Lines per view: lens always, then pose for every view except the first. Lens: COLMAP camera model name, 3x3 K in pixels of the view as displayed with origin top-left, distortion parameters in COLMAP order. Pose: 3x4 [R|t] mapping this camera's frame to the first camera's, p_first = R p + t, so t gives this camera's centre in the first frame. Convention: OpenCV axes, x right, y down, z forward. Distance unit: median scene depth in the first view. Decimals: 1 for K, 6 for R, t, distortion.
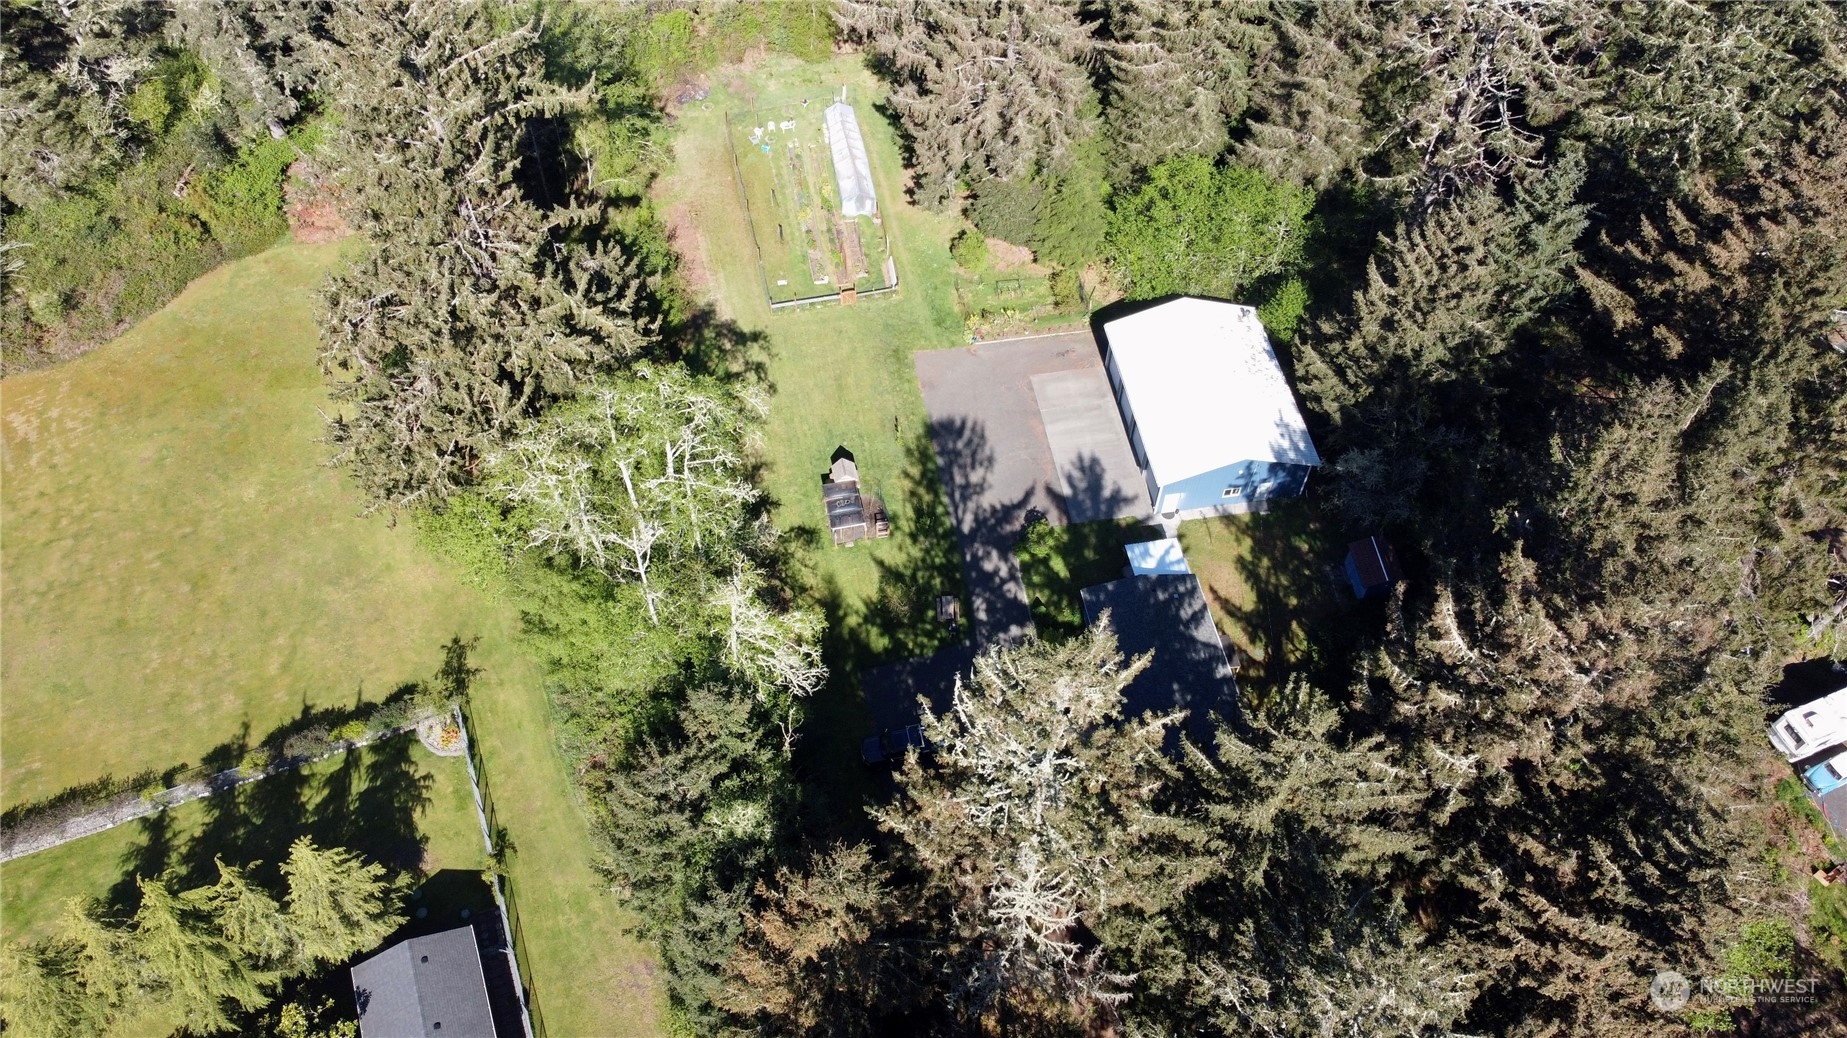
lens RADIAL K [[1326.8, 0, 923.9], [0, 1326.8, 519.1], [0, 0, 1]] dist [-0.011813, -0.007811]
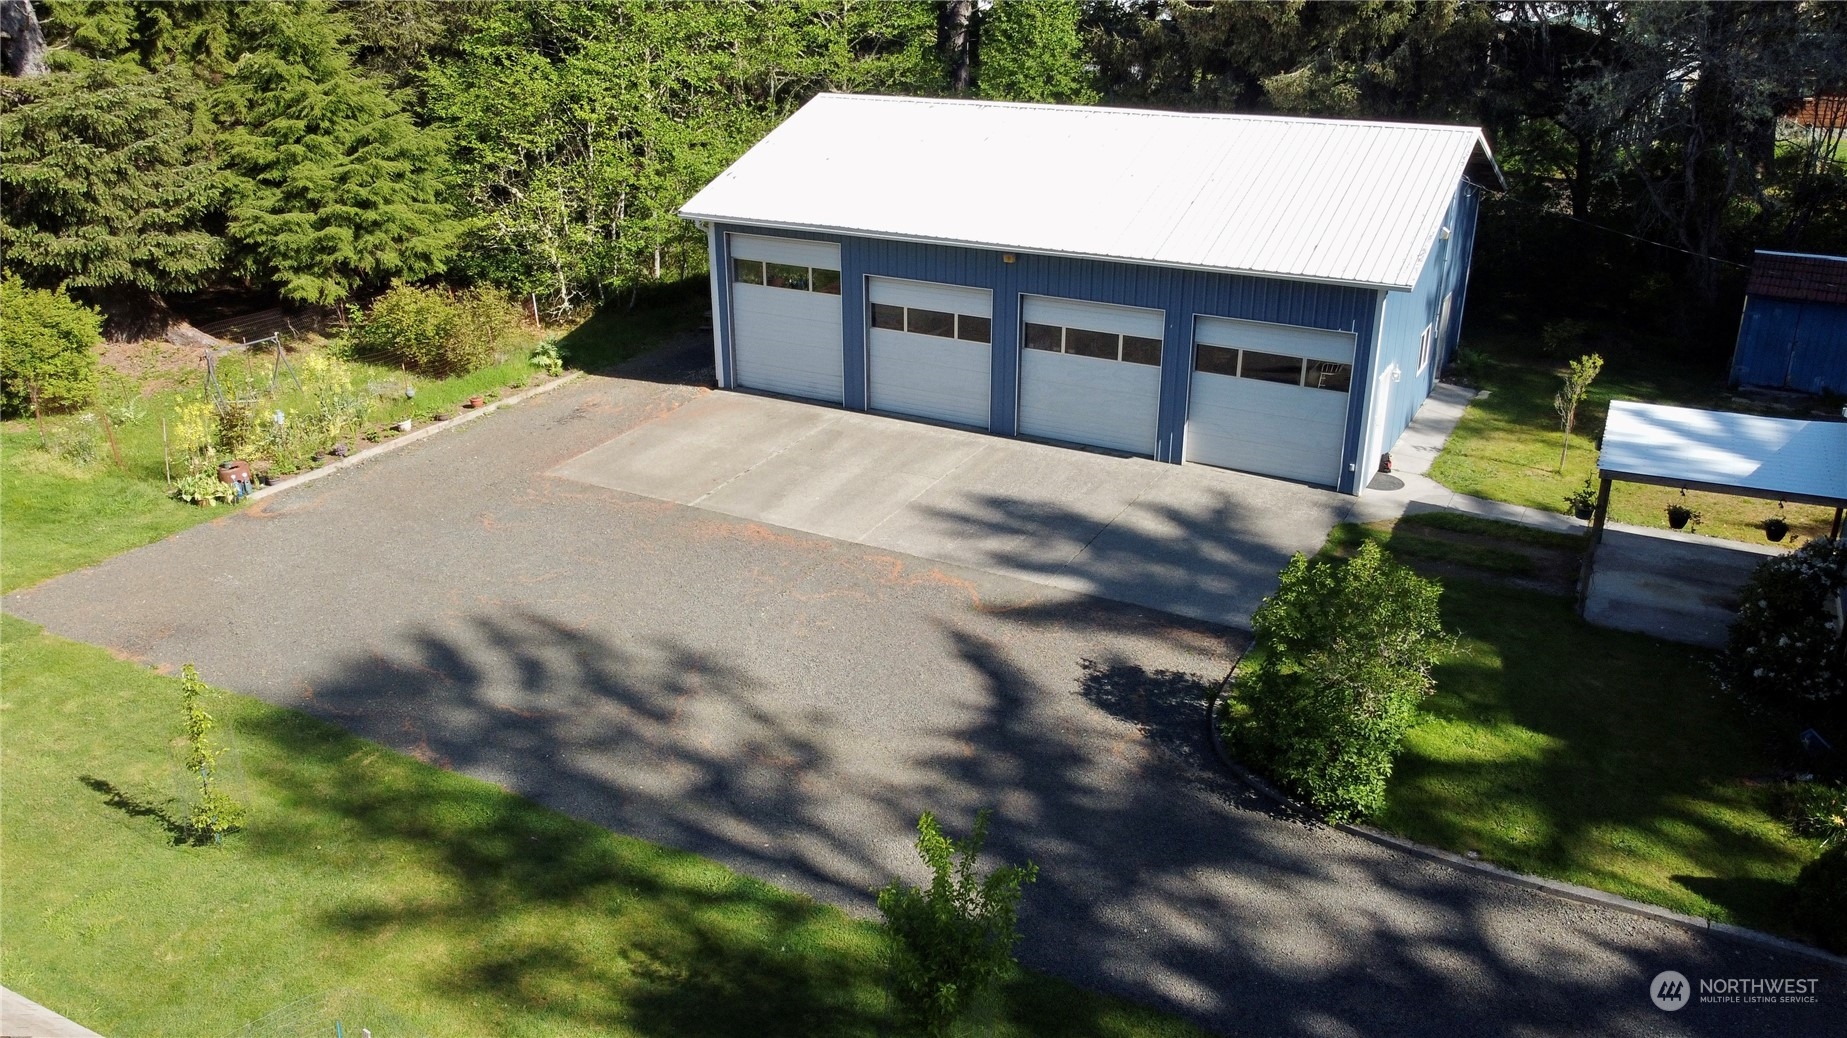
lens RADIAL K [[1326.8, 0, 920.9], [0, 1326.8, 517.7], [0, 0, 1]] dist [-0.011813, -0.007811]
pose [[0.598204, -0.284459, 0.749156, -0.080002], [0.593895, 0.785022, -0.176151, -0.004093], [-0.537996, 0.550295, 0.638542, 0.841784]]
